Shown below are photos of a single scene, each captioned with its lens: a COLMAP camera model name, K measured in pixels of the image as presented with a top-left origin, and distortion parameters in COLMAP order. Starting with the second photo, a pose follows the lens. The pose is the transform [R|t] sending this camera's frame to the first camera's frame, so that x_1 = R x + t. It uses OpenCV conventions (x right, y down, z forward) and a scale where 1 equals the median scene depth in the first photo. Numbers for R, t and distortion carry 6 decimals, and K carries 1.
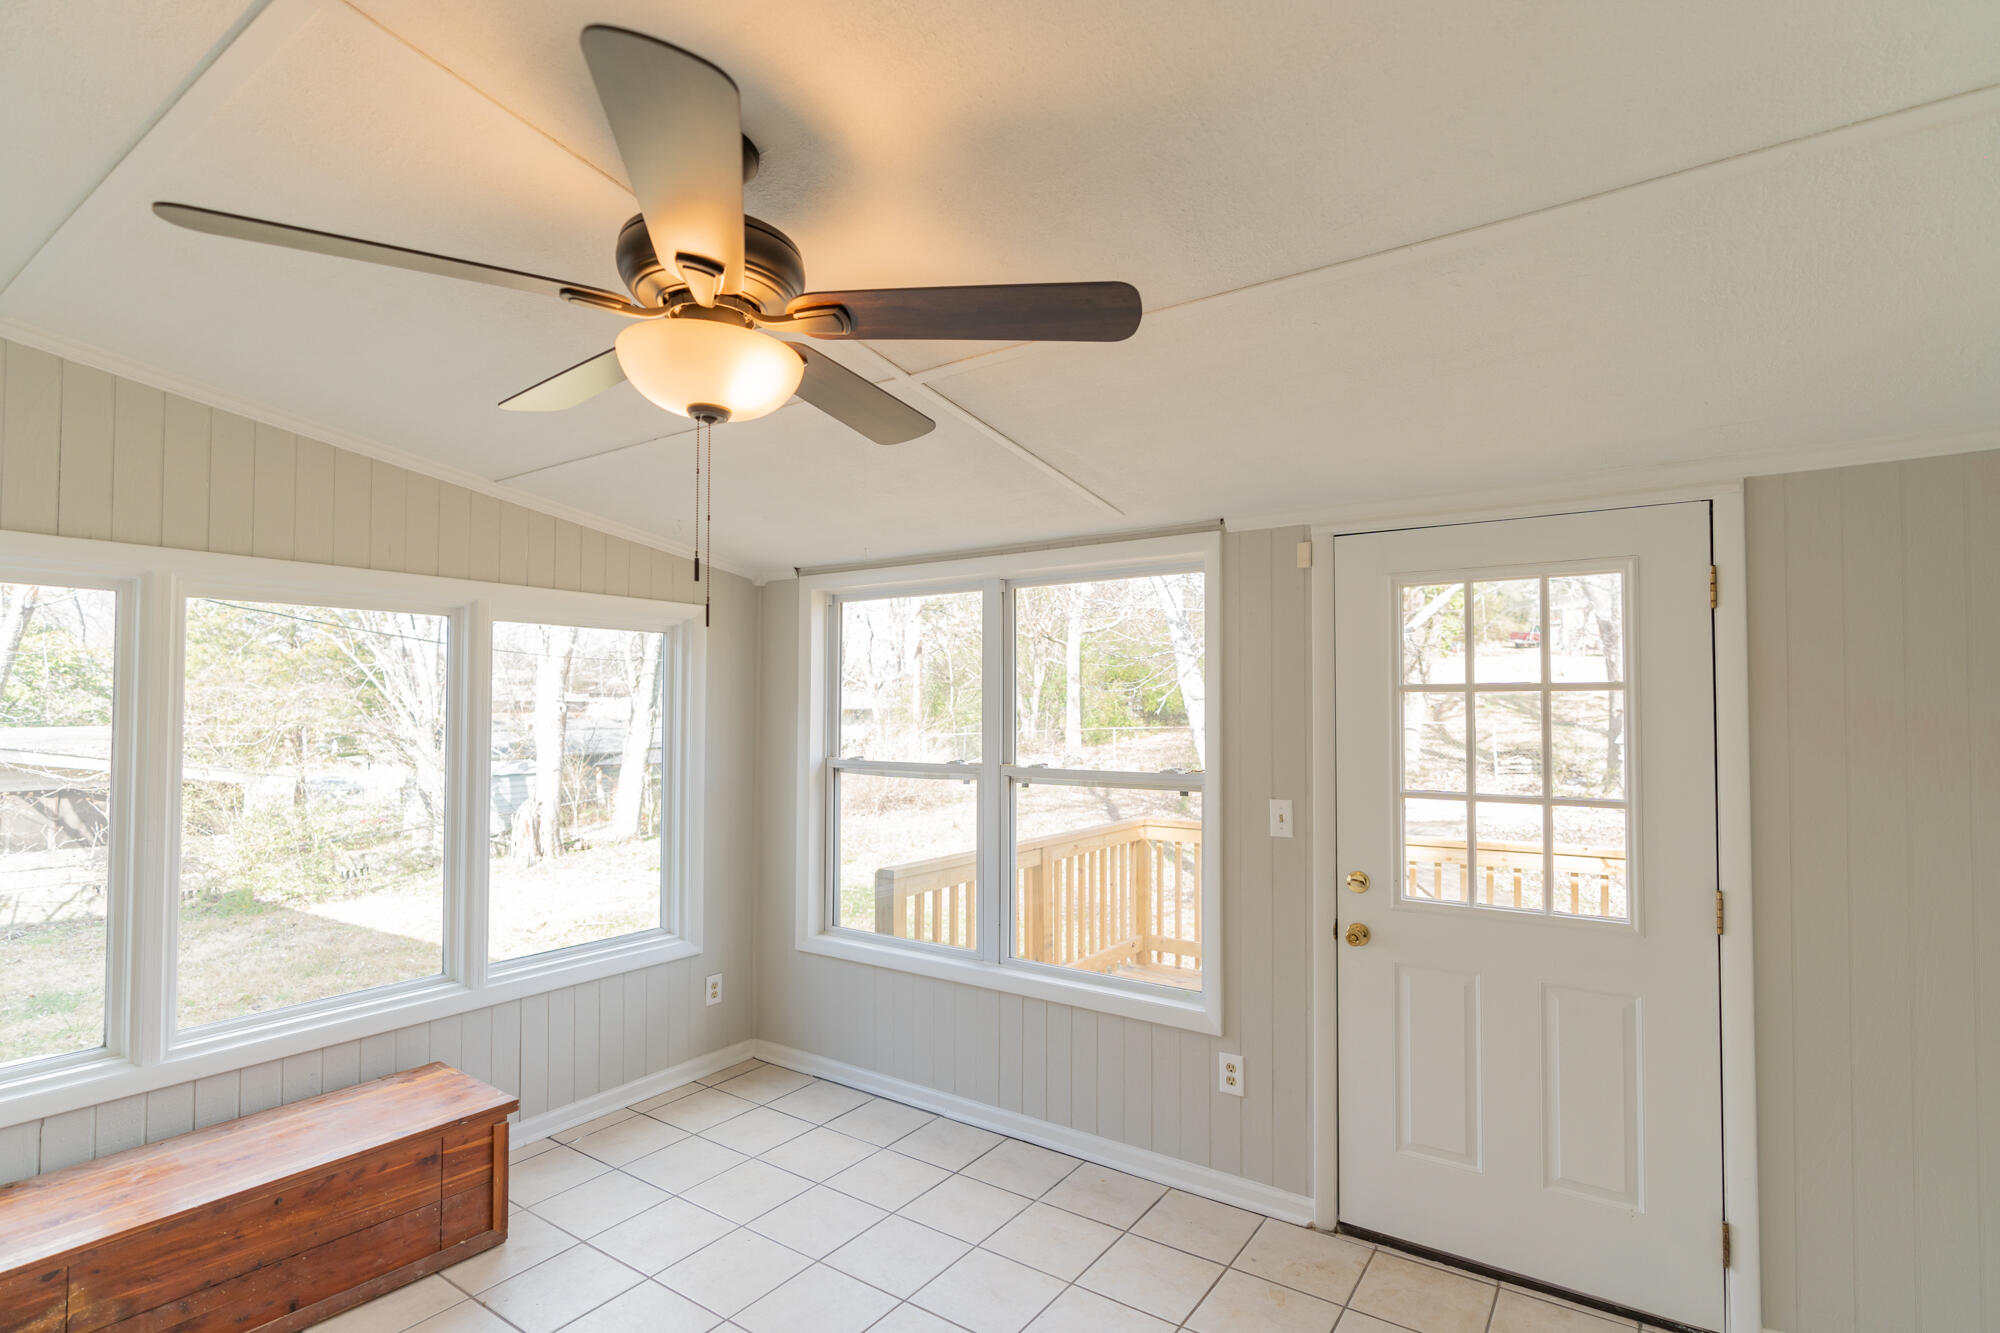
lens RADIAL K [[949.5, 0, 1008.1], [0, 949.5, 680.8], [0, 0, 1]] dist [-0.001756, 0.000005]
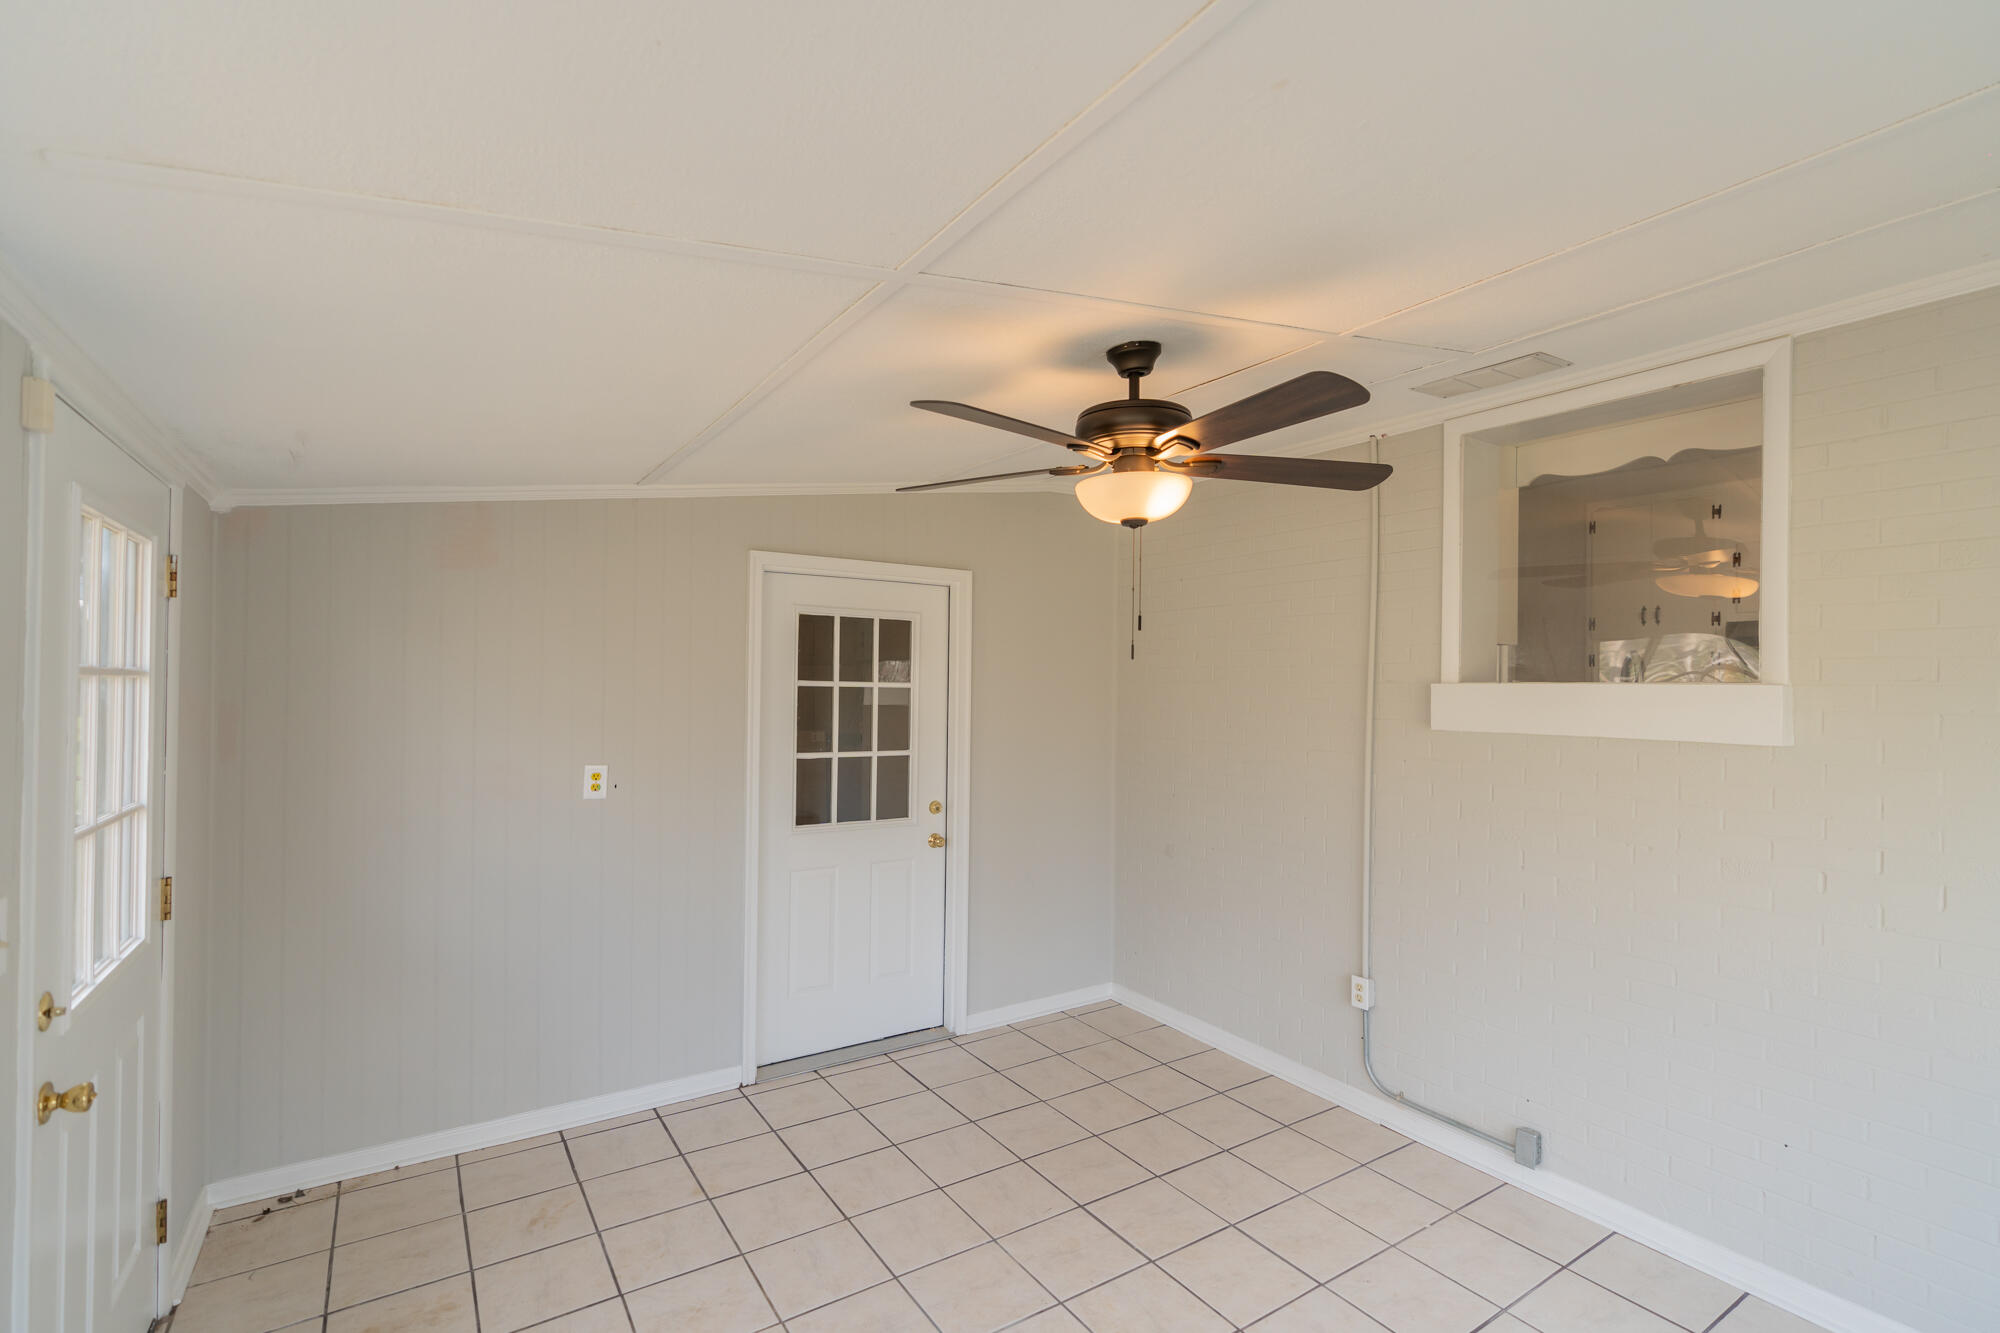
lens RADIAL K [[916.6, 0, 991.8], [0, 916.6, 677.8], [0, 0, 1]] dist [-0.002375, 0.000578]
pose [[-0.916567, -0.010062, 0.399756, -0.363111], [-0.026312, 0.999034, -0.035184, 0.016499], [-0.399016, -0.042767, -0.915946, 1.252296]]
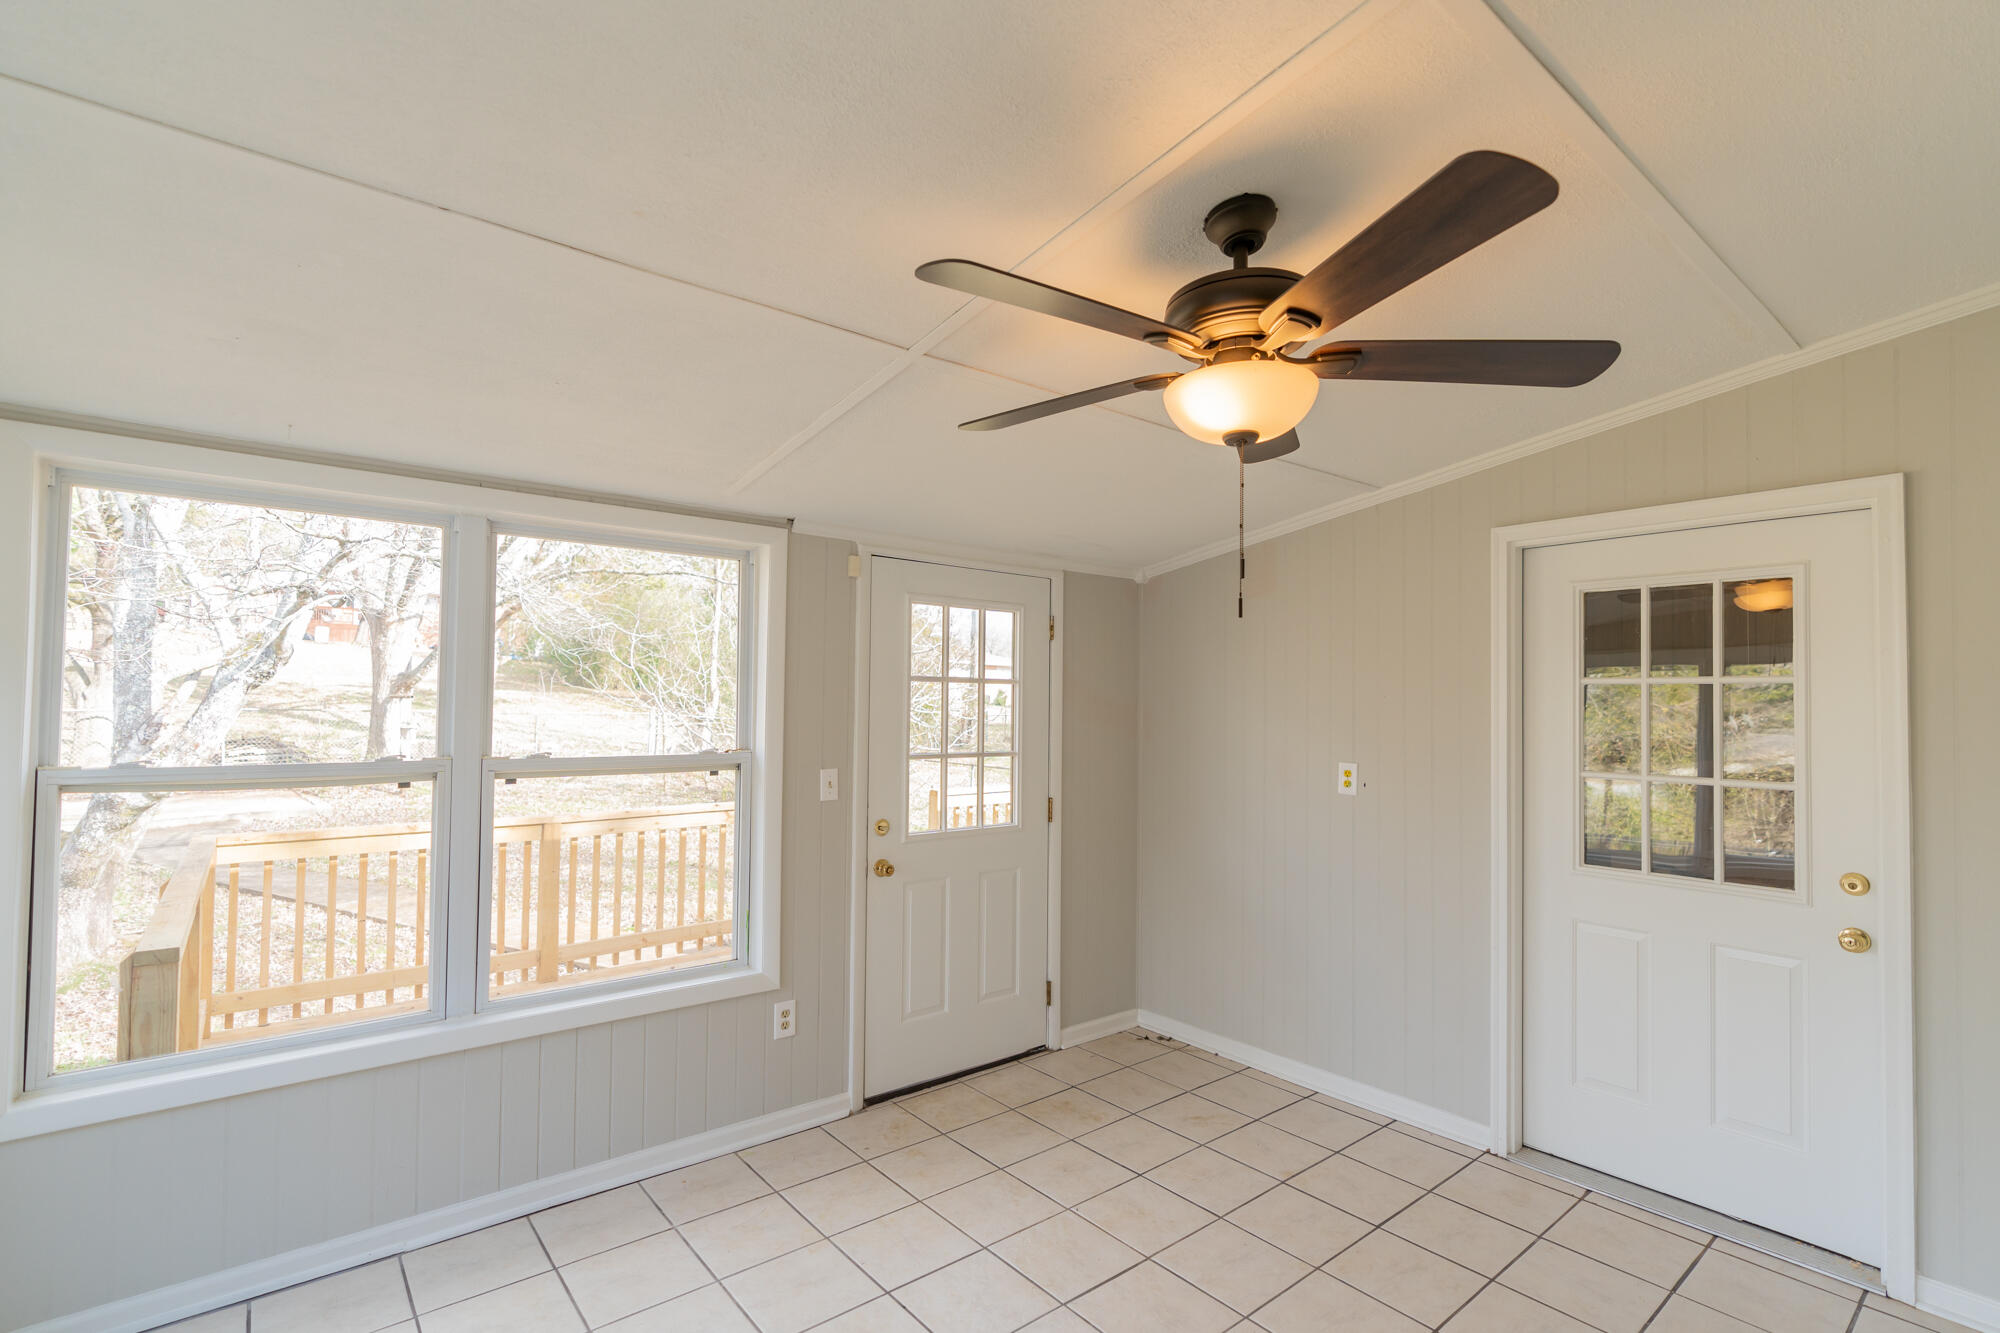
lens RADIAL K [[916.6, 0, 991.8], [0, 916.6, 677.8], [0, 0, 1]] dist [-0.002375, 0.000578]
pose [[0.300173, 0.030052, 0.953411, -0.762623], [-0.038649, 0.999066, -0.019323, 0.026987], [-0.953101, -0.031048, 0.301055, 0.480134]]
